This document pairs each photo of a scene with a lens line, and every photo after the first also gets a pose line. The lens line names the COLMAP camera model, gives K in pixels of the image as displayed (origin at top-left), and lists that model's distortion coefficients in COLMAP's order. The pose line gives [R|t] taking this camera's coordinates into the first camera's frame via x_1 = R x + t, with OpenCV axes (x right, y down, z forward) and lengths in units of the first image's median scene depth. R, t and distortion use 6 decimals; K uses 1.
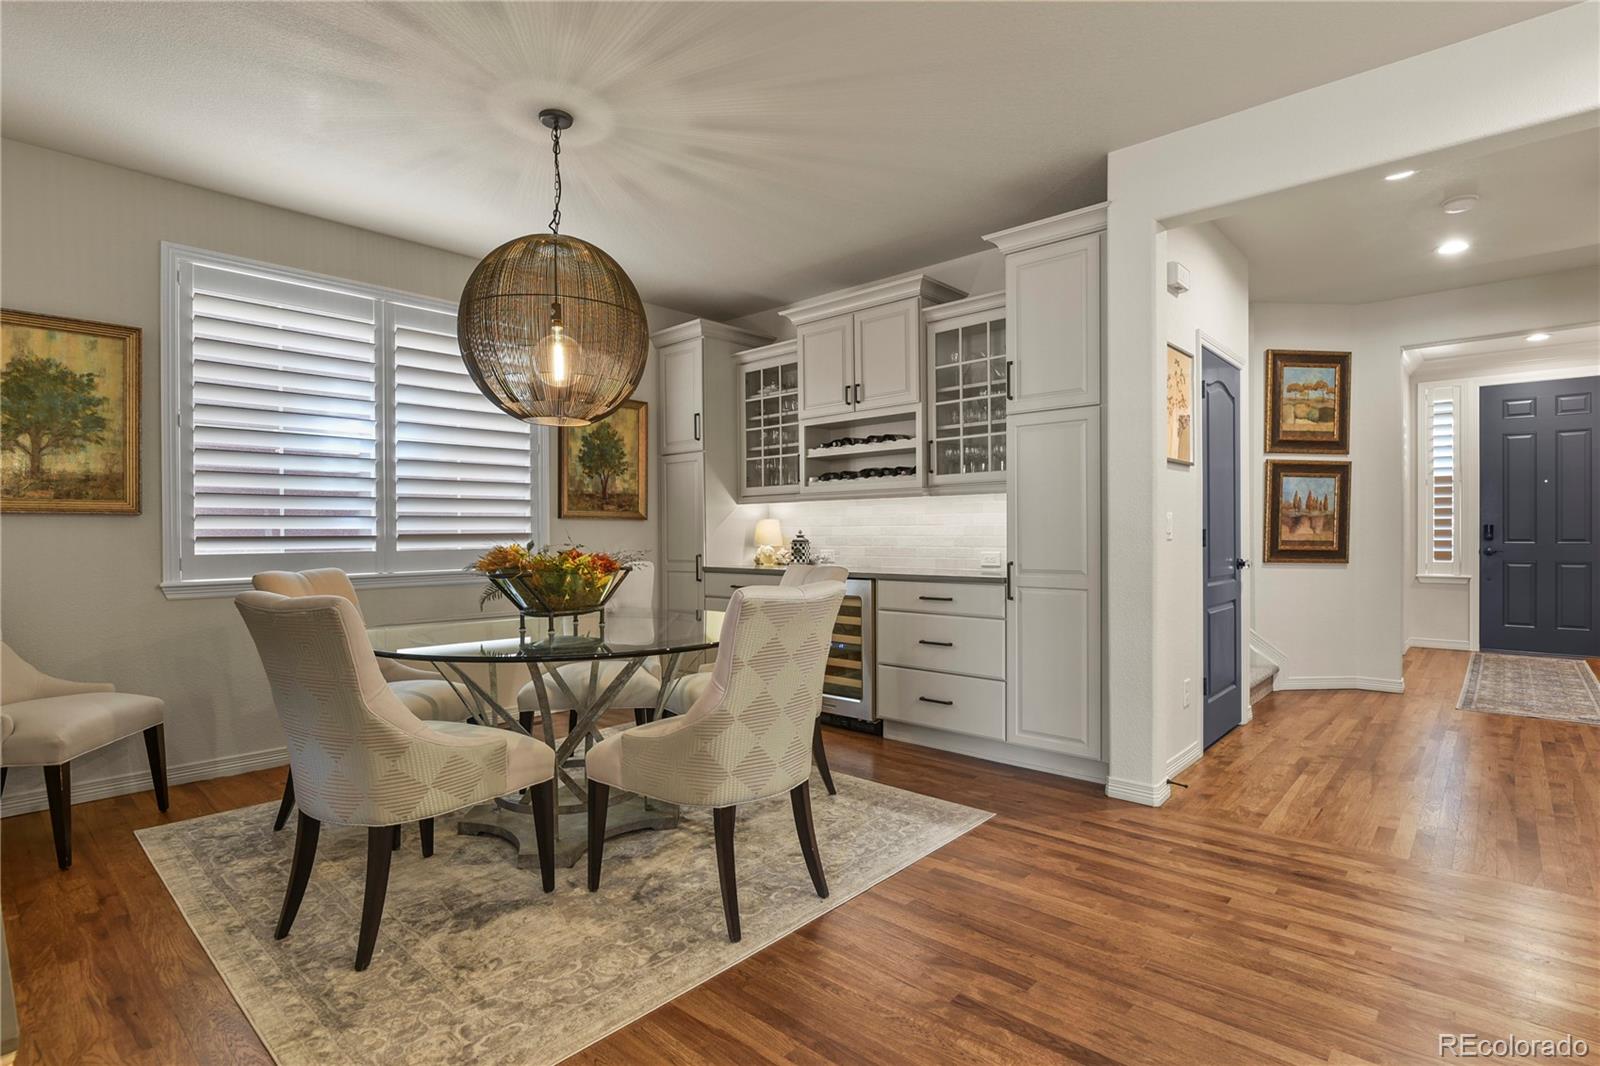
lens RADIAL K [[781.7, 0, 807.6], [0, 781.7, 534.8], [0, 0, 1]] dist [-0.011885, -0.006708]
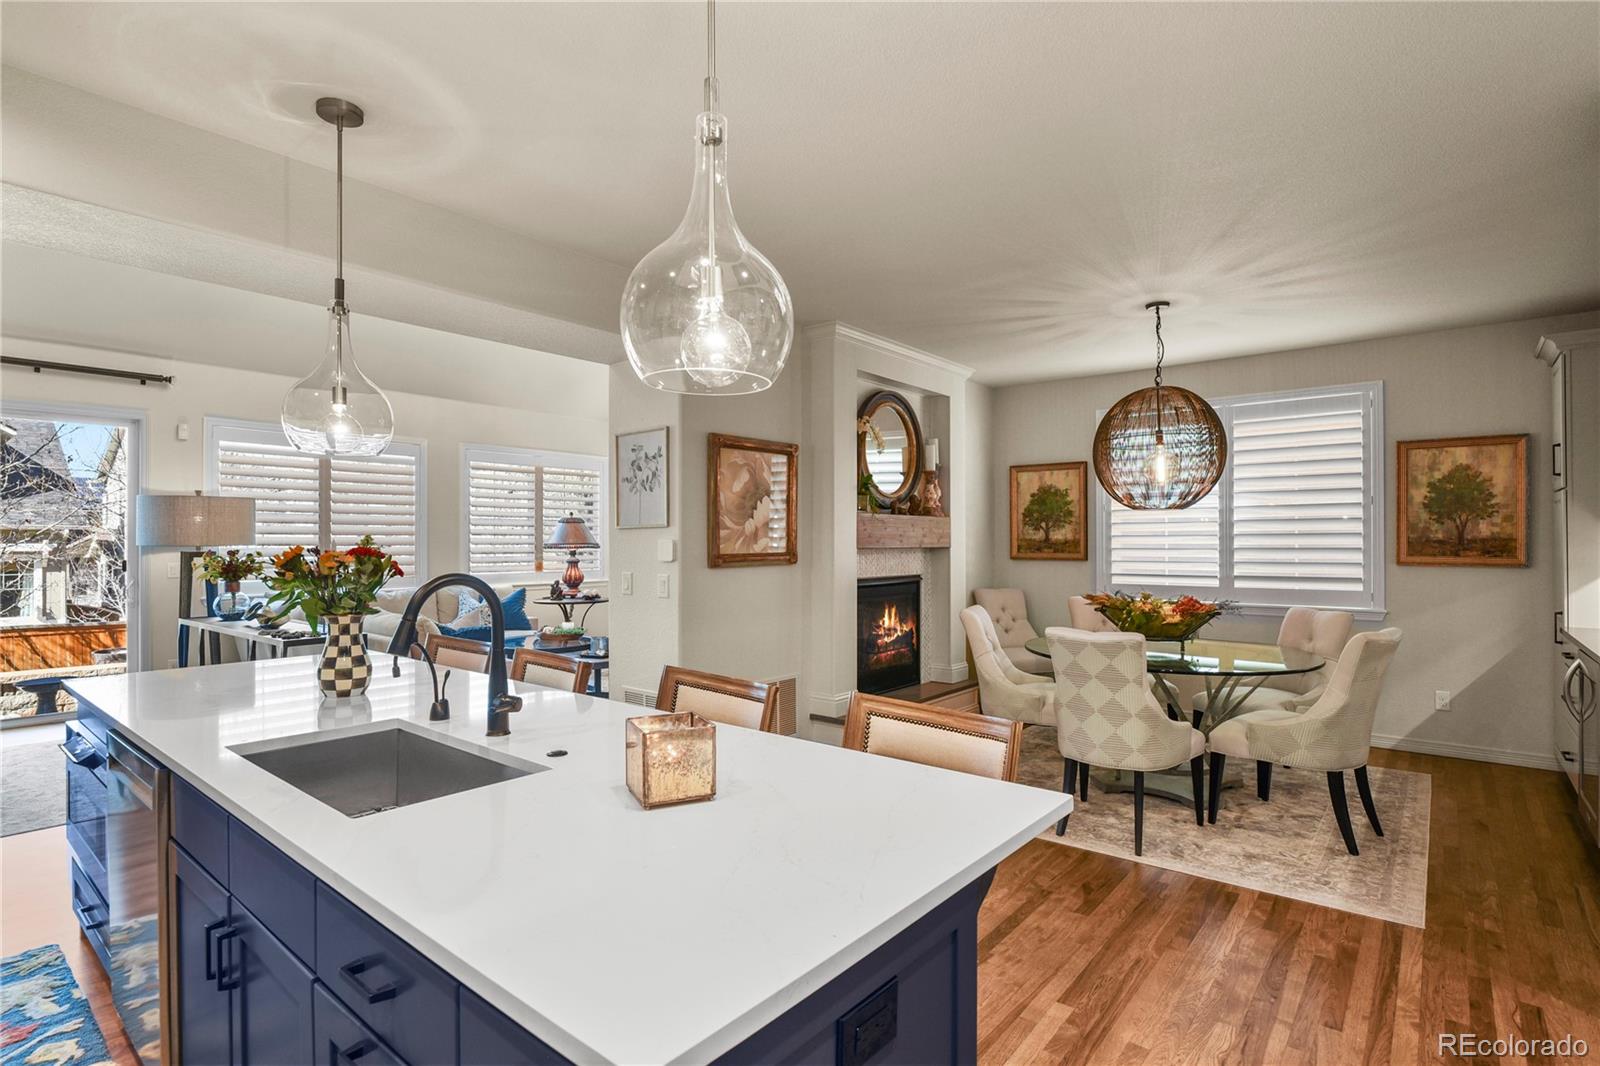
lens RADIAL K [[781.7, 0, 807.6], [0, 781.7, 534.8], [0, 0, 1]] dist [-0.011885, -0.006708]
pose [[0.053690, -0.004359, -0.998548, 1.017150], [-0.003843, 0.999982, -0.004572, -0.079674], [0.998550, 0.004083, 0.053673, 0.230447]]
